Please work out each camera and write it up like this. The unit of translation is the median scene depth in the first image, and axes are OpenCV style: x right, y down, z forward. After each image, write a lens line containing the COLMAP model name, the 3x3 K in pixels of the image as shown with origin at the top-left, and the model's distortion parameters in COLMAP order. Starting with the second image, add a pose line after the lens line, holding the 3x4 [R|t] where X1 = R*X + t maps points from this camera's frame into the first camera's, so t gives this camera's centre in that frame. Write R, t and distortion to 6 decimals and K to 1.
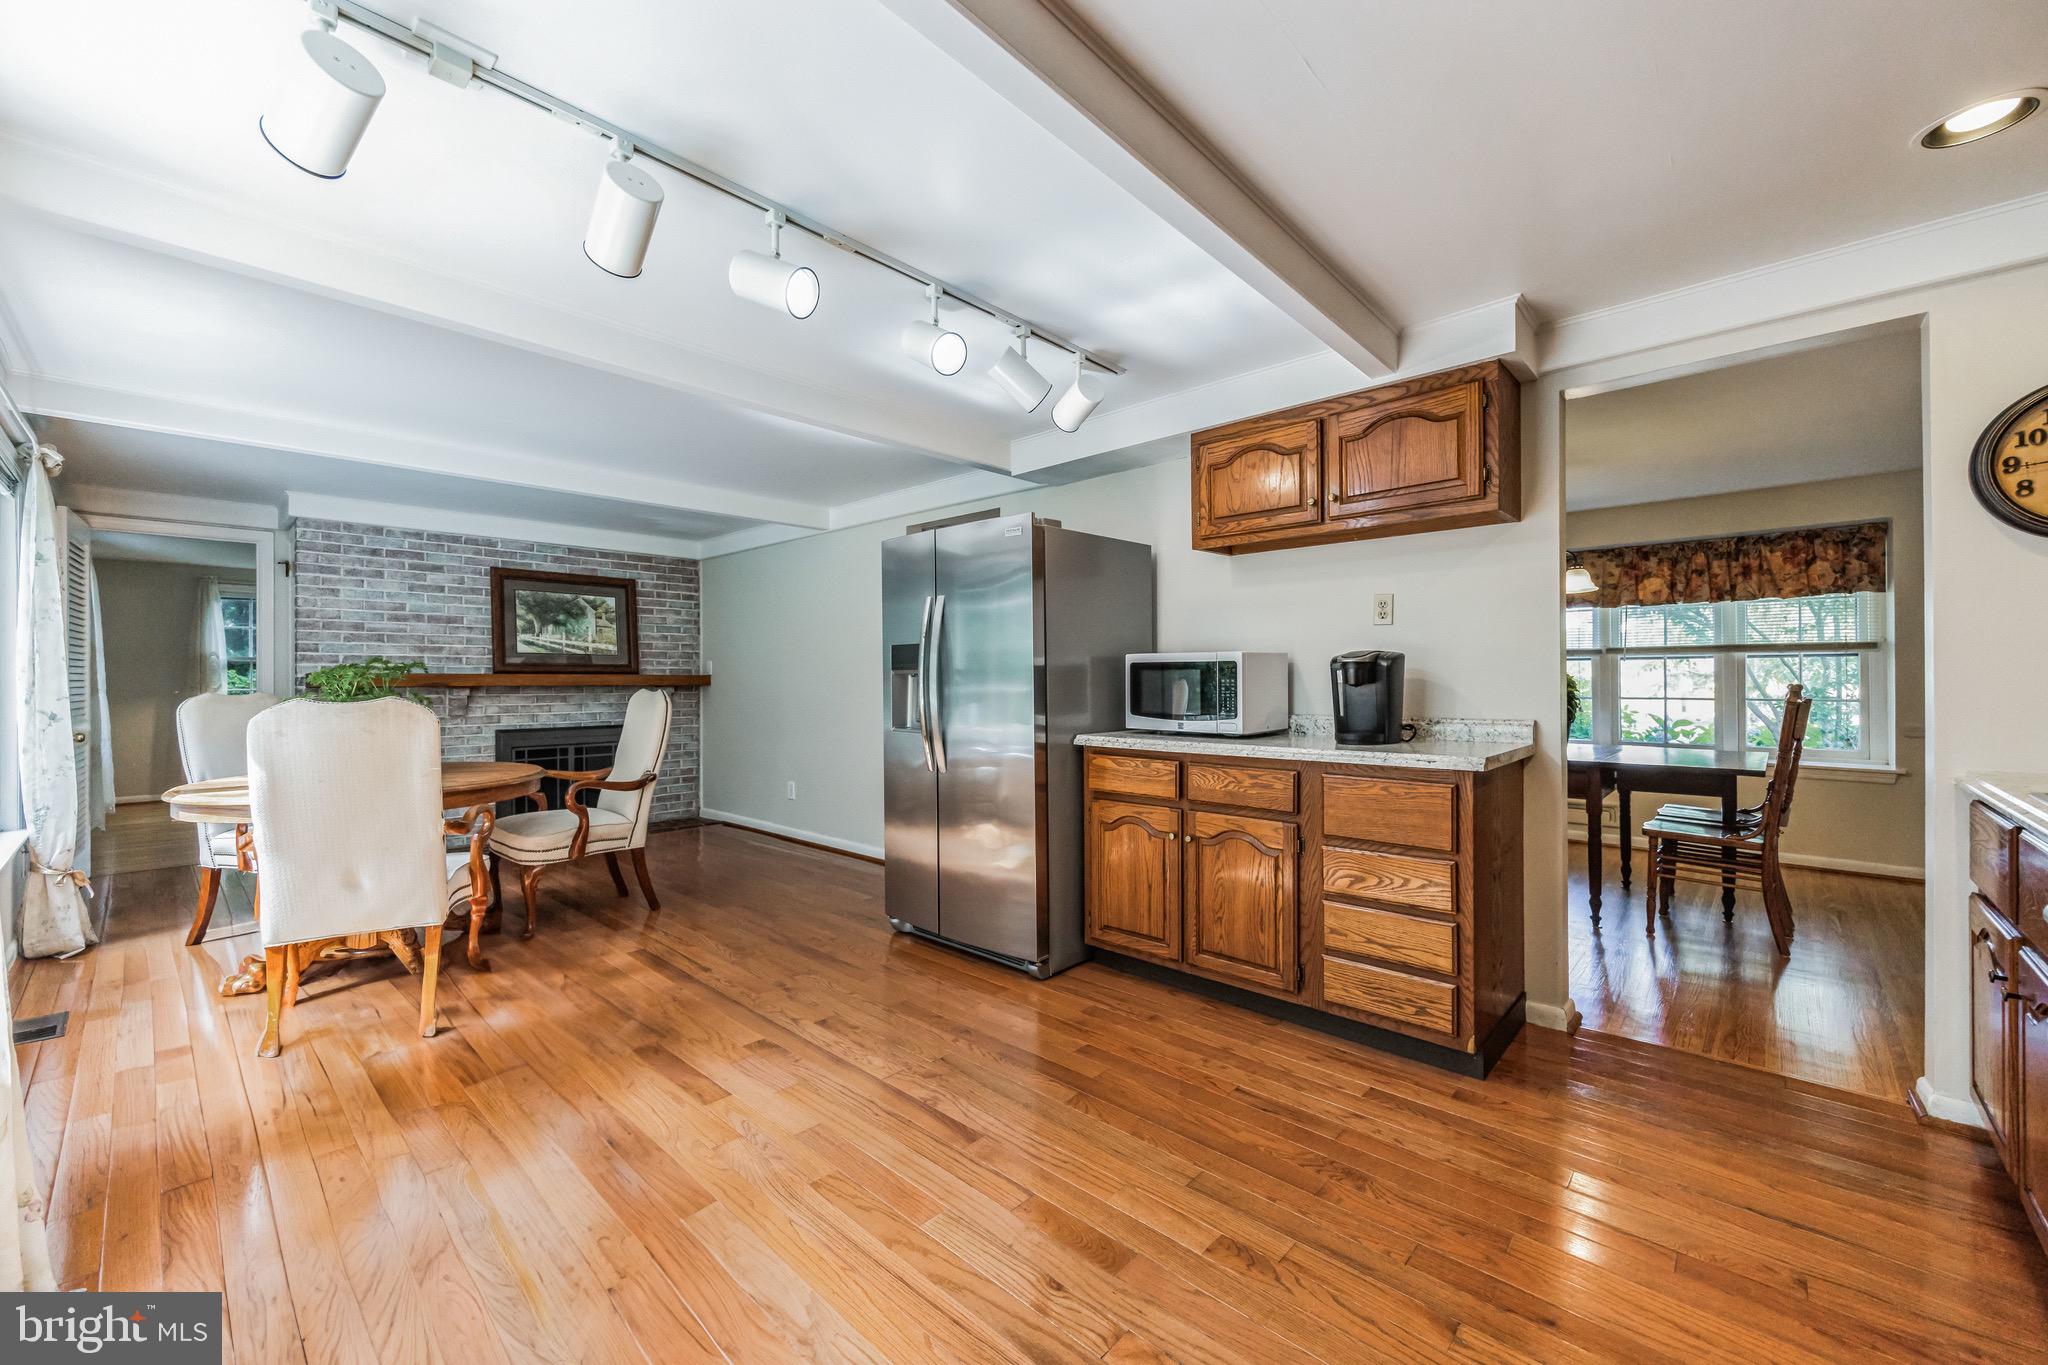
lens RADIAL K [[807.6, 0, 1024.0], [0, 807.6, 682.5], [0, 0, 1]] dist [0.000837, 0.000052]
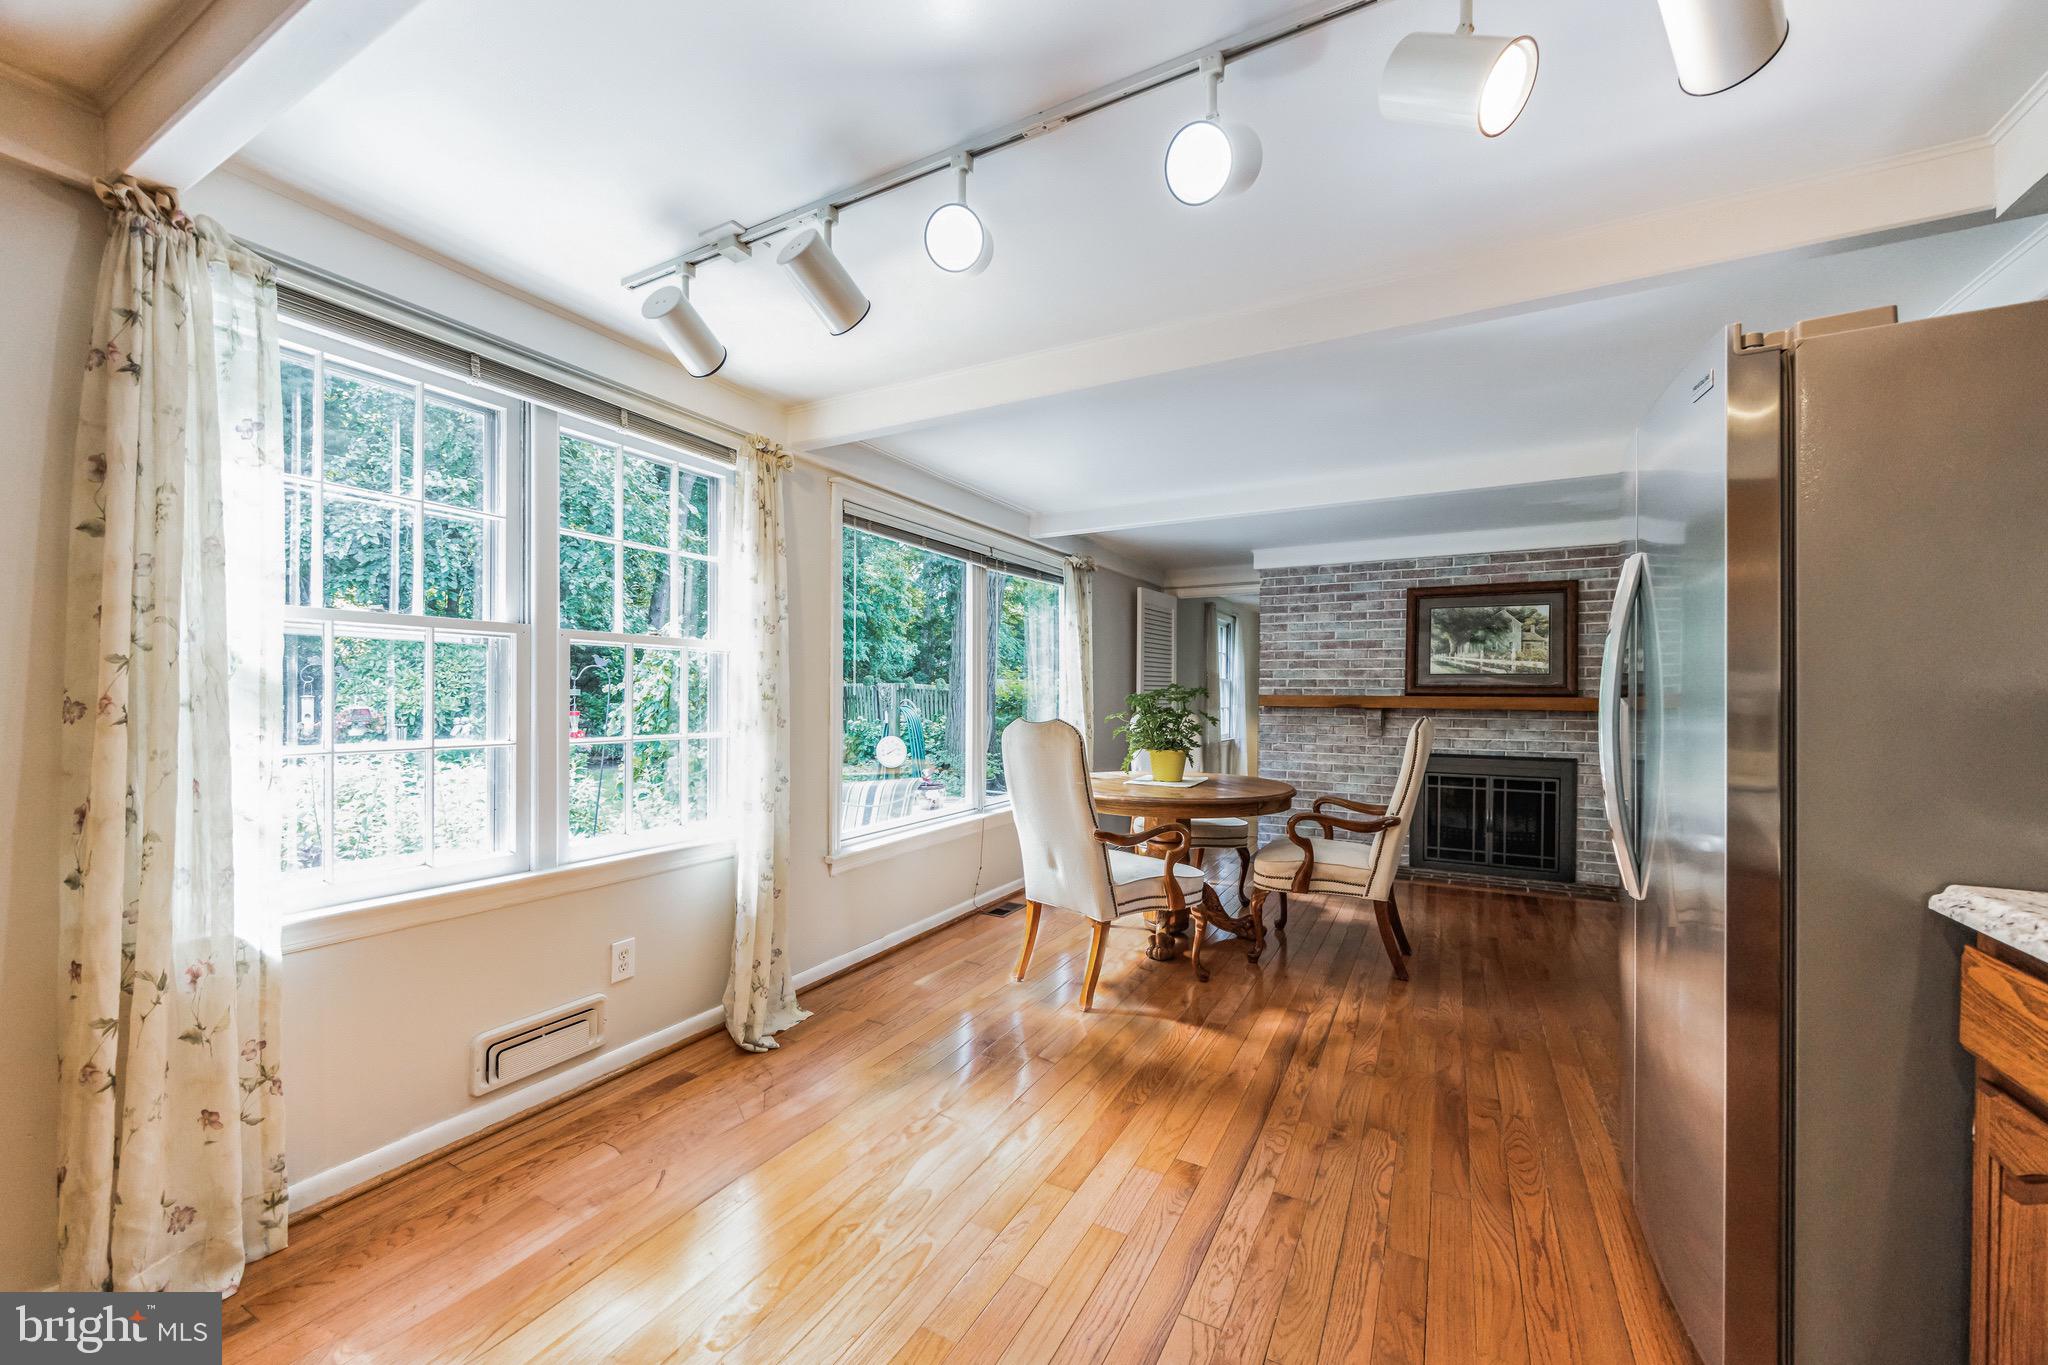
lens RADIAL K [[794.0, 0, 1017.5], [0, 794.0, 710.0], [0, 0, 1]] dist [0.000875, 0.000076]
pose [[0.238274, 0.023342, -0.970917, 0.186995], [-0.011219, 0.999711, 0.021281, -0.009268], [0.971133, 0.005822, 0.238467, 0.316430]]
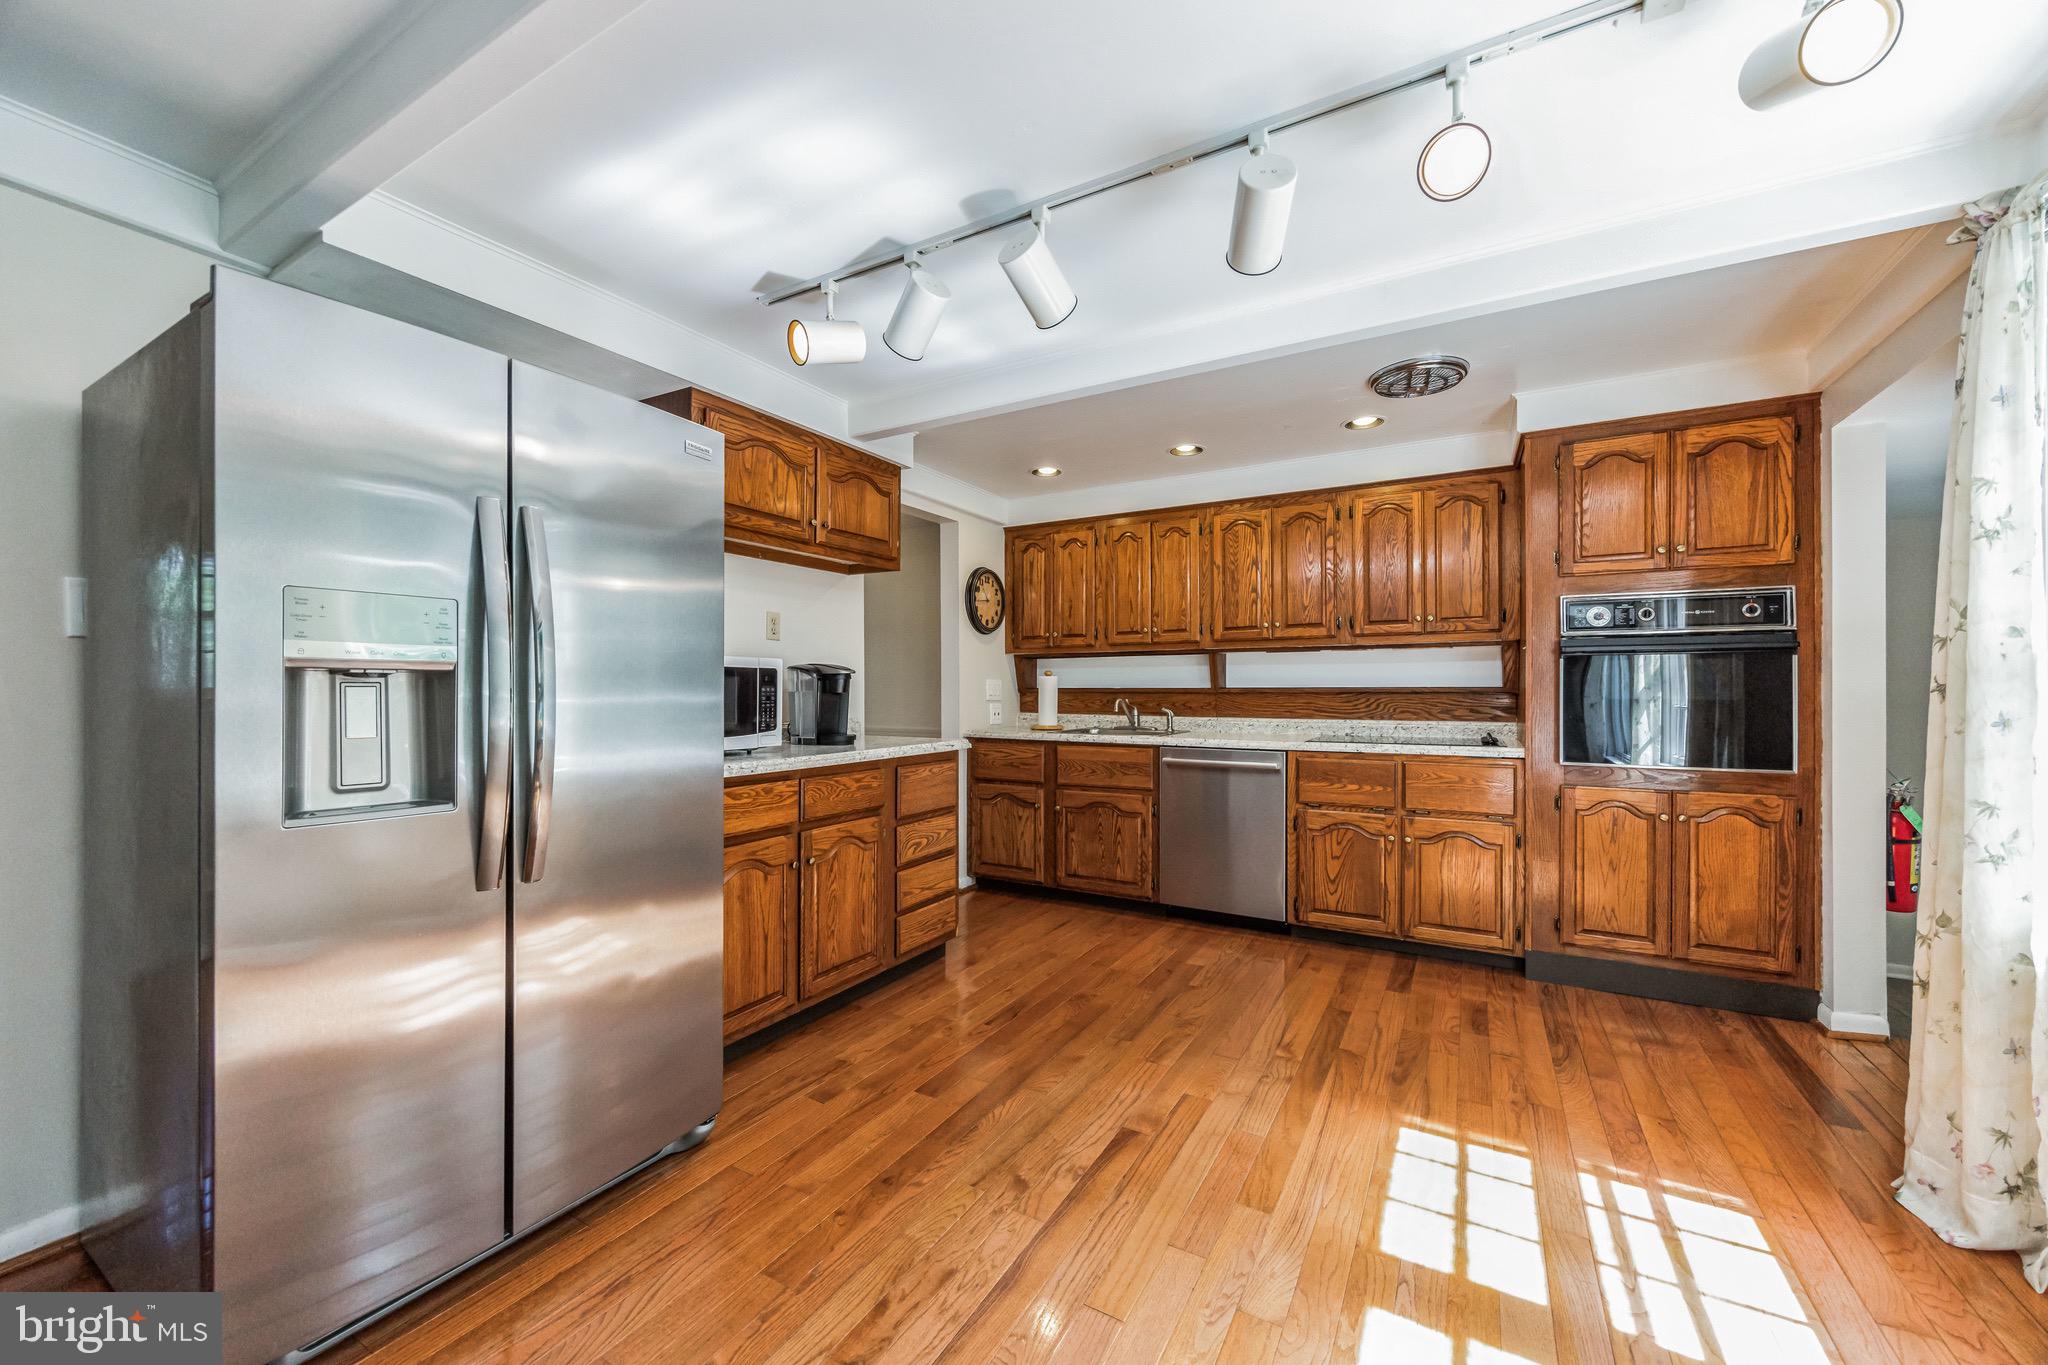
lens RADIAL K [[776.1, 0, 1017.4], [0, 776.1, 688.3], [0, 0, 1]] dist [-0.000078, -0.000008]
pose [[-0.214508, 0.007483, 0.976694, -0.389705], [0.004488, 0.999968, -0.006675, 0.002187], [-0.976712, 0.002951, -0.214534, 0.526060]]
